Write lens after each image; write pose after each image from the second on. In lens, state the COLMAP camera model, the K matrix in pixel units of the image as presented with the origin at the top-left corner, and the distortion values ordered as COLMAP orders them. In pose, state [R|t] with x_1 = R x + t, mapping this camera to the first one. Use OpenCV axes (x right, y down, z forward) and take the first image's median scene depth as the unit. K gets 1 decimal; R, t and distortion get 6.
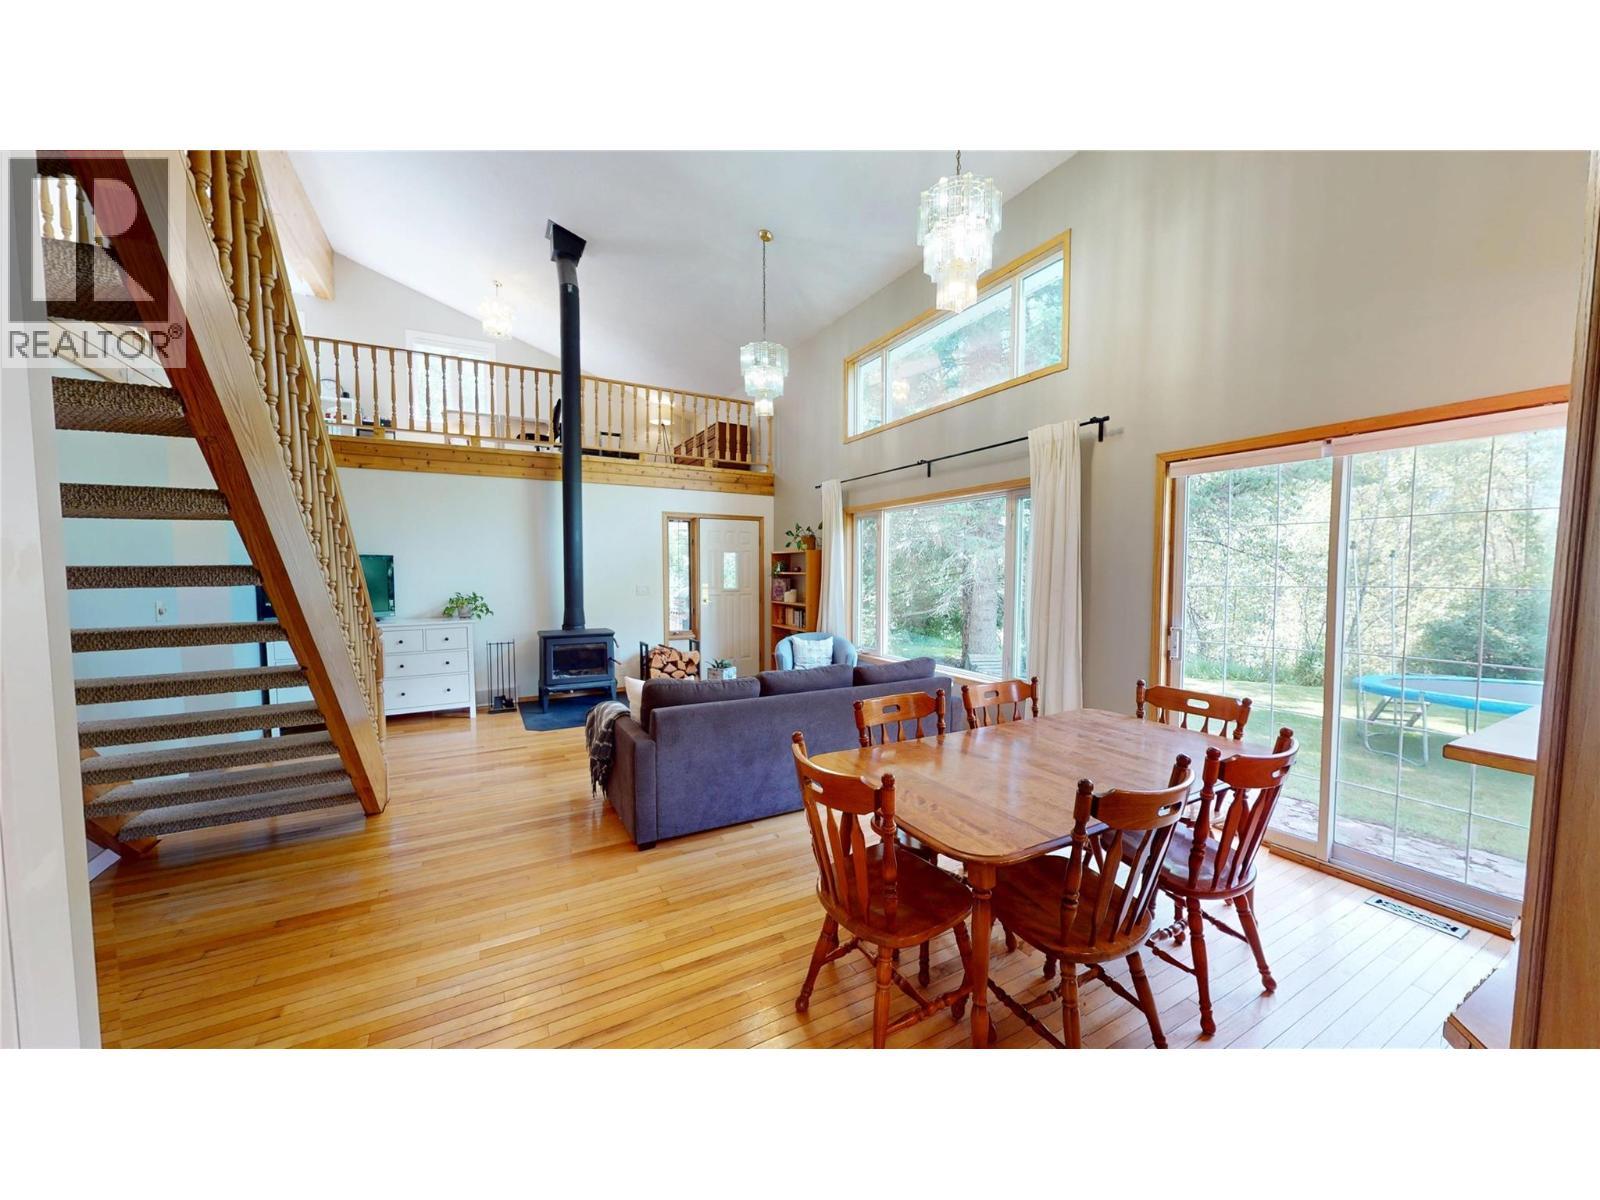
lens RADIAL K [[593.0, 0, 812.4], [0, 593.0, 606.2], [0, 0, 1]] dist [0.007444, 0.000198]
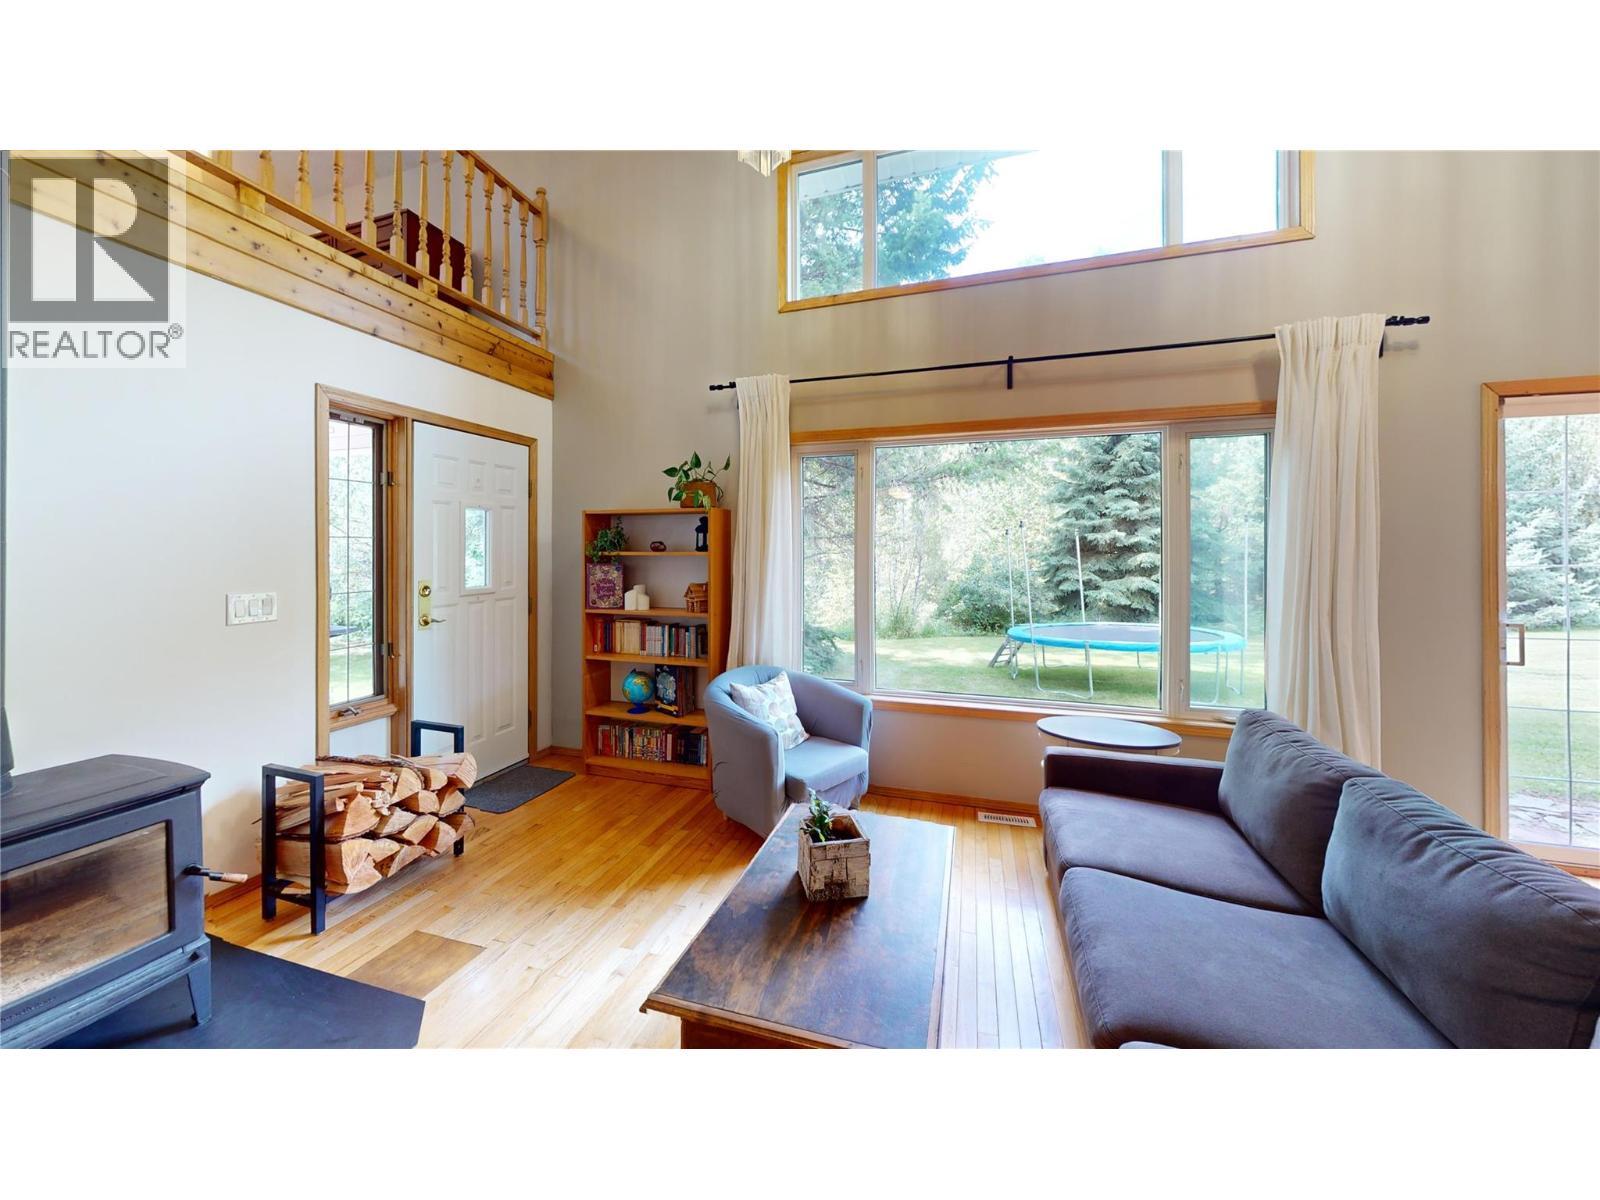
lens RADIAL K [[593.0, 0, 811.9], [0, 593.0, 586.3], [0, 0, 1]] dist [0.007444, 0.000198]
pose [[0.739922, -0.052446, 0.670646, -0.291915], [0.046009, 0.998567, 0.027328, -0.036958], [-0.671118, 0.010635, 0.741274, 0.564604]]
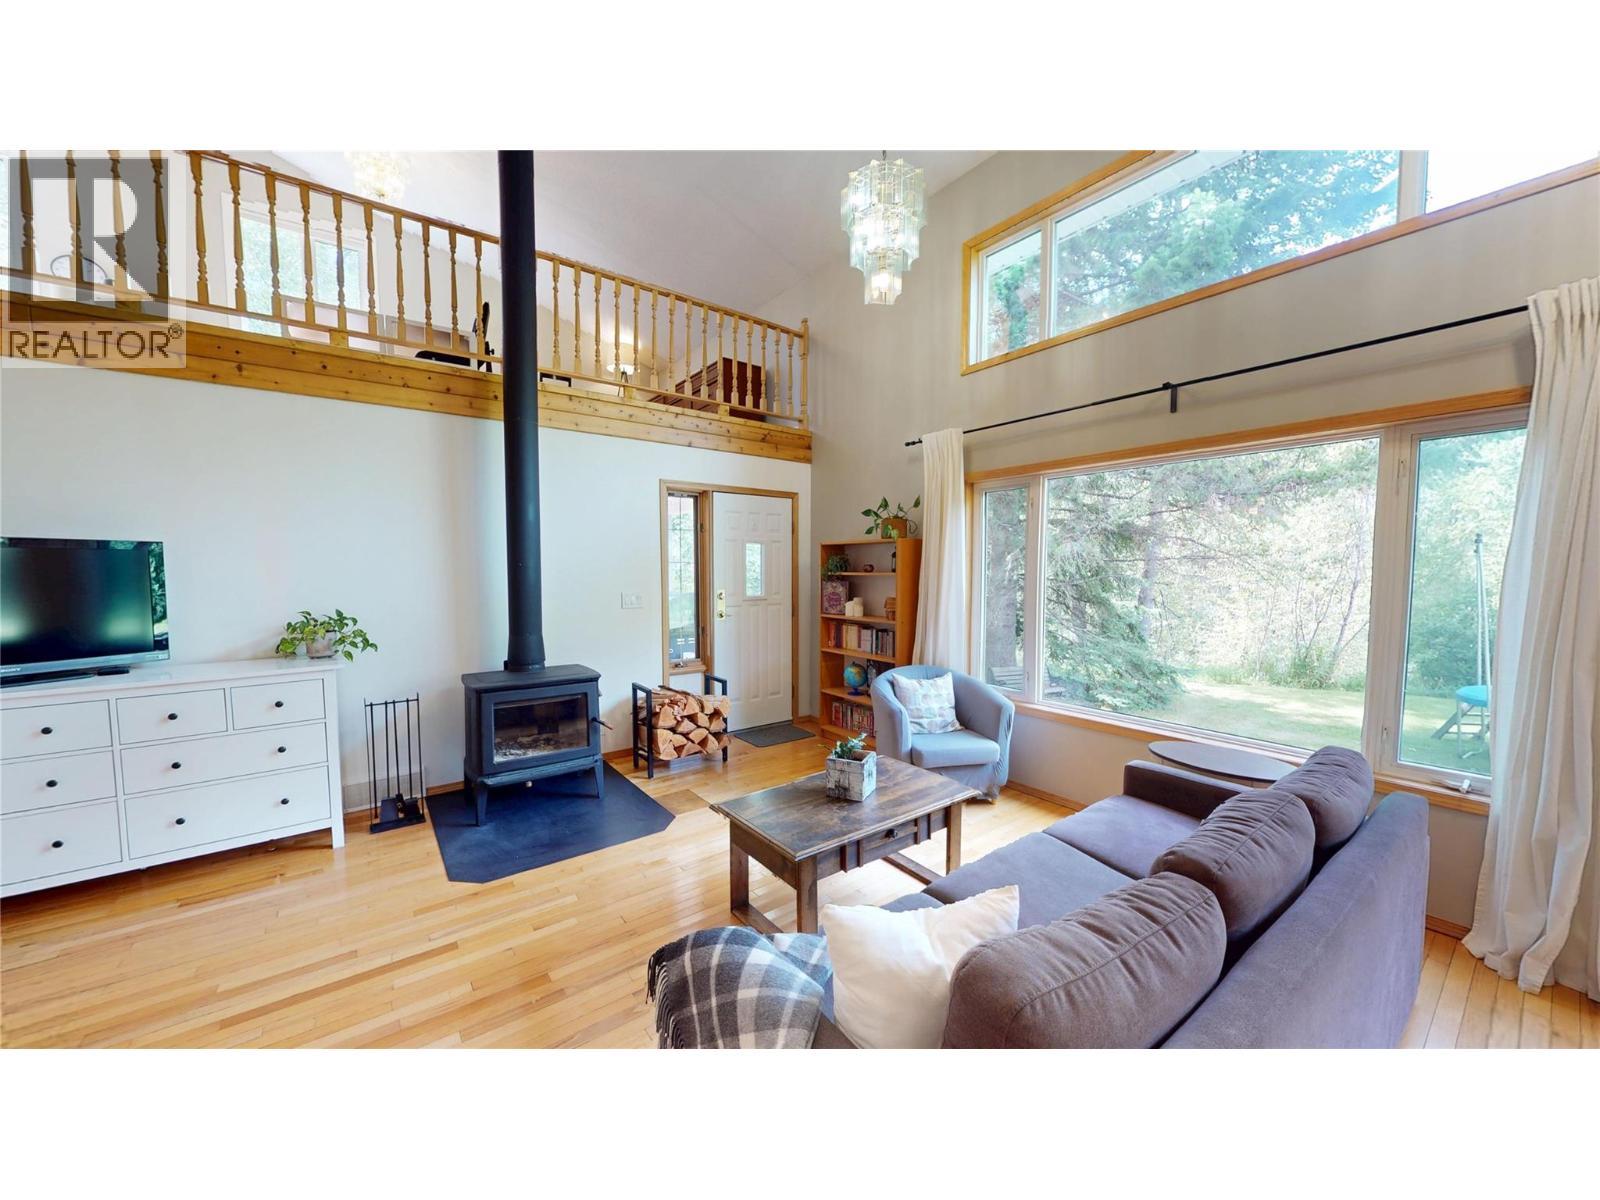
lens RADIAL K [[593.0, 0, 809.5], [0, 593.0, 604.1], [0, 0, 1]] dist [0.007444, 0.000198]
pose [[0.990771, -0.009668, 0.135198, -0.195967], [0.009492, 0.999953, 0.001947, -0.024513], [-0.135210, -0.000646, 0.990817, 0.364608]]
